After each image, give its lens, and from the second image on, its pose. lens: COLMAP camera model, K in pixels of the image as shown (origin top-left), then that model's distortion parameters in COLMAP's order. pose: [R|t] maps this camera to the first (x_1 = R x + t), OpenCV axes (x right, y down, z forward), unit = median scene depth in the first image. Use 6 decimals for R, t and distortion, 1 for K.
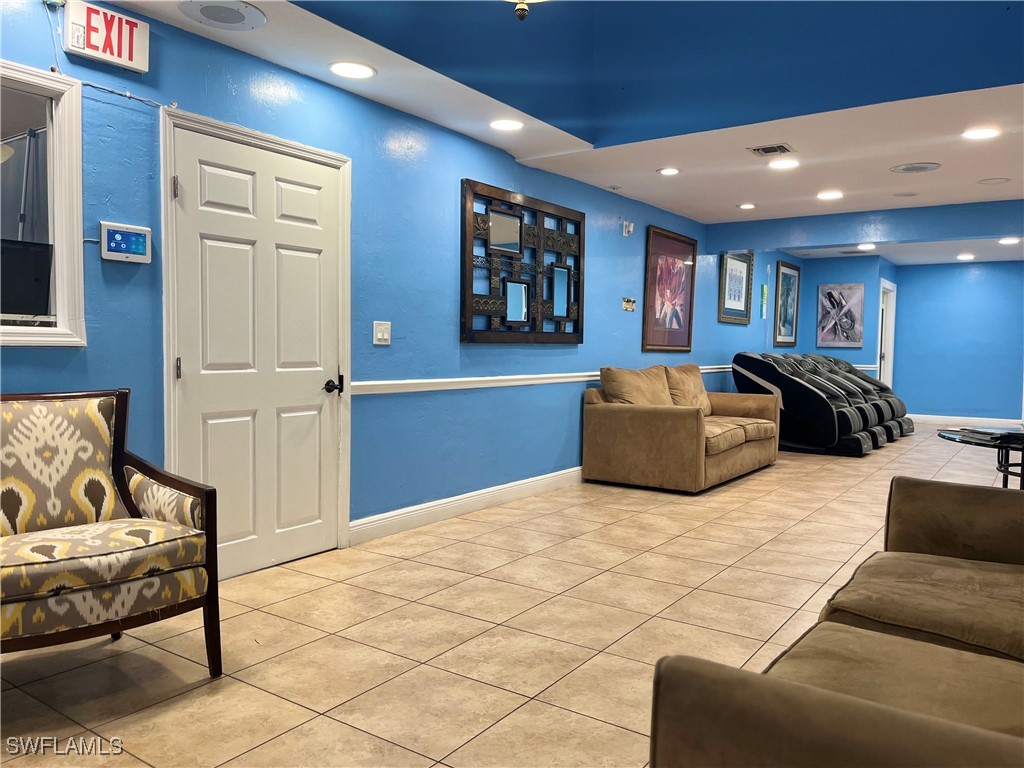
lens RADIAL K [[773.0, 0, 514.5], [0, 773.0, 387.7], [0, 0, 1]] dist [0.069549, -0.093769]
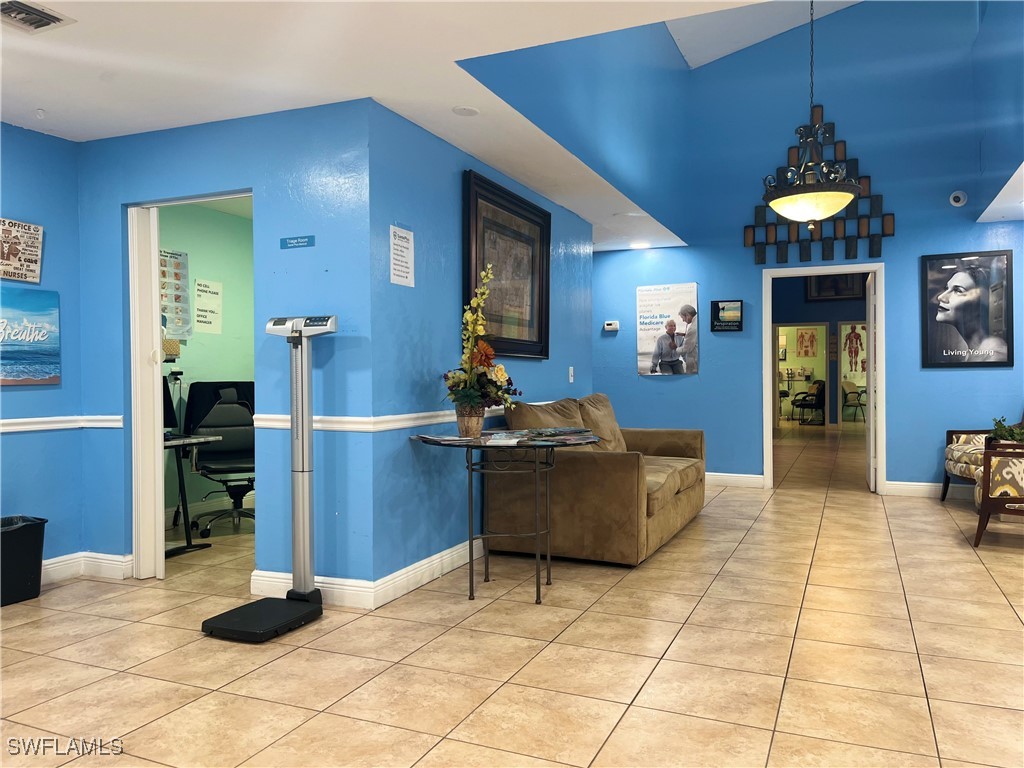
lens RADIAL K [[773.0, 0, 514.6], [0, 773.0, 381.3], [0, 0, 1]] dist [0.069549, -0.093769]
pose [[-0.980807, -0.010650, -0.194688, 0.735248], [-0.022667, 0.997965, 0.059603, -0.084058], [0.193657, 0.062873, -0.979053, 1.747970]]
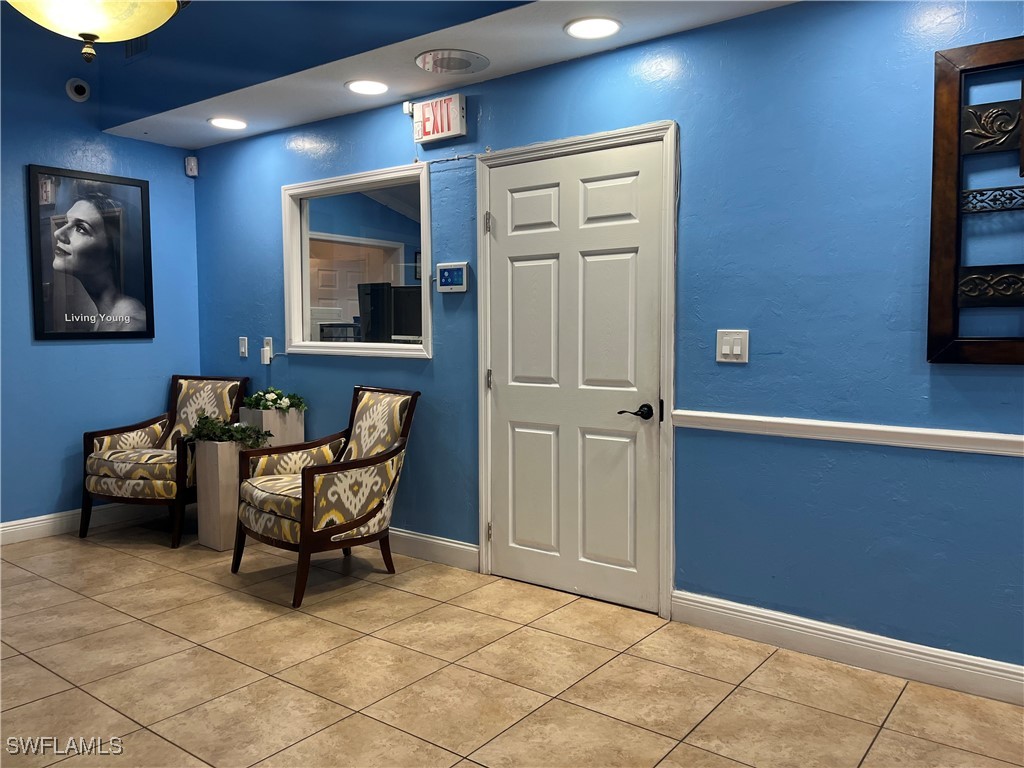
lens RADIAL K [[773.0, 0, 515.5], [0, 773.0, 385.1], [0, 0, 1]] dist [0.069549, -0.093769]
pose [[-0.038767, 0.054558, -0.997758, 0.604011], [-0.059001, 0.996641, 0.056789, -0.070802], [0.997505, 0.061070, -0.035418, 0.924835]]
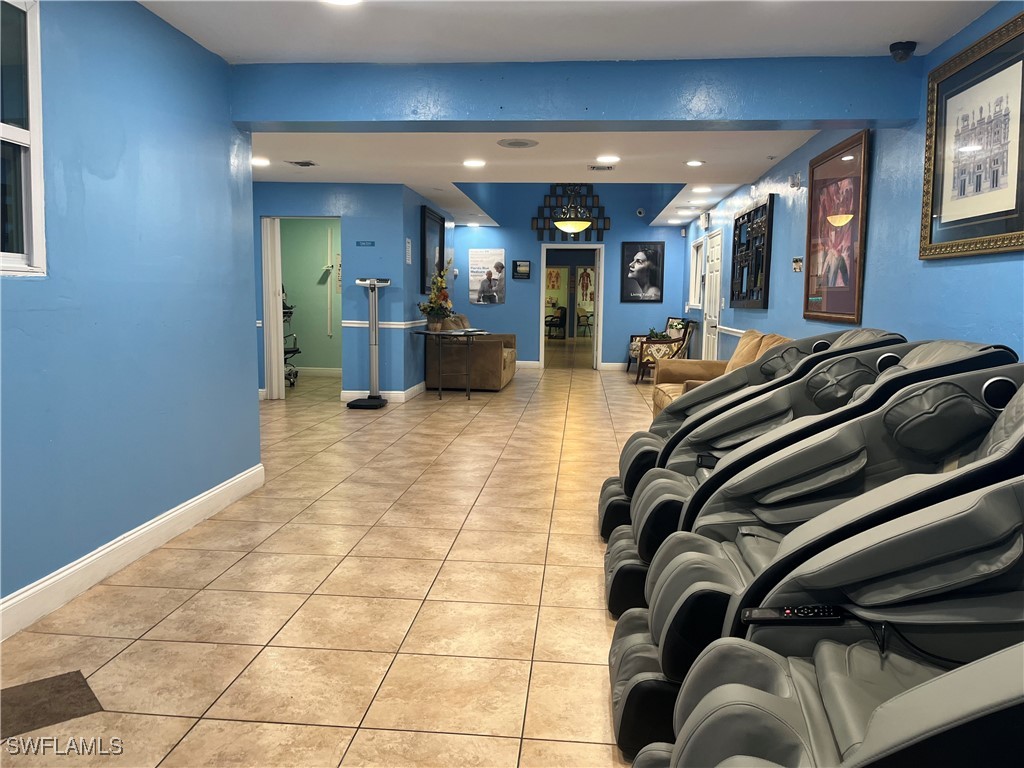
lens RADIAL K [[773.0, 0, 512.8], [0, 773.0, 388.3], [0, 0, 1]] dist [0.069549, -0.093769]
pose [[-0.868260, 0.027382, -0.495354, 1.545345], [-0.057348, 0.986243, 0.155037, -0.155057], [0.492784, 0.163020, -0.854745, 2.866303]]
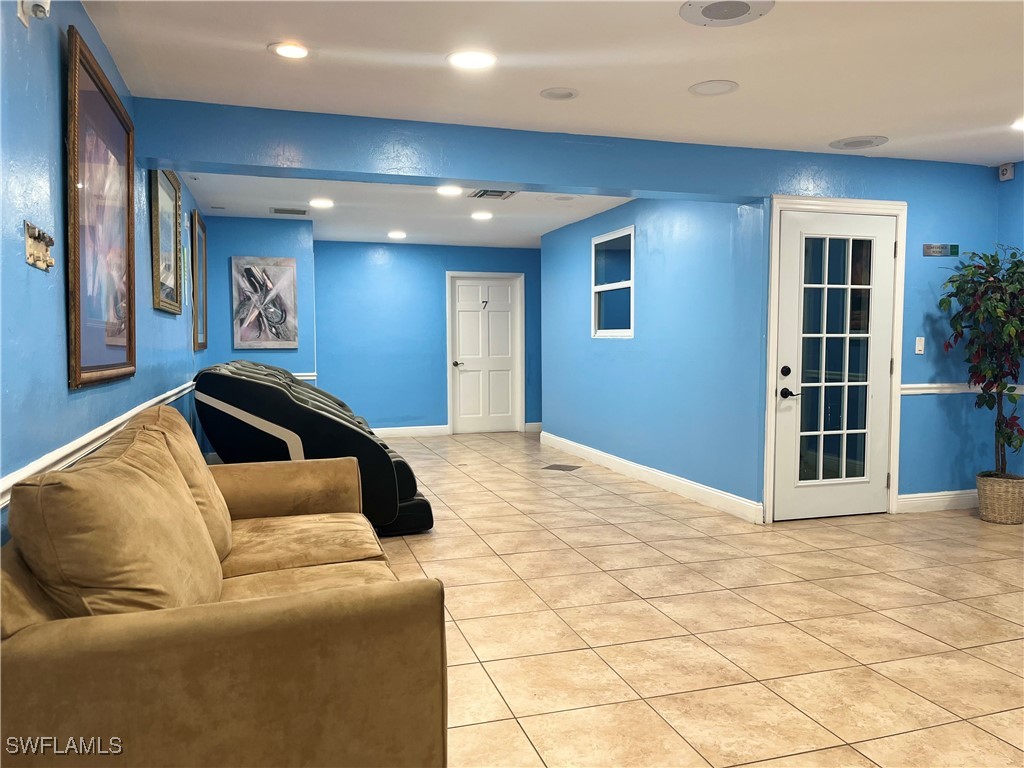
lens RADIAL K [[773.0, 0, 515.1], [0, 773.0, 380.6], [0, 0, 1]] dist [0.069549, -0.093769]
pose [[0.616609, -0.058351, 0.785104, 0.022317], [0.056293, 0.997965, 0.029960, -0.091660], [-0.785255, 0.025722, 0.618639, 1.145463]]
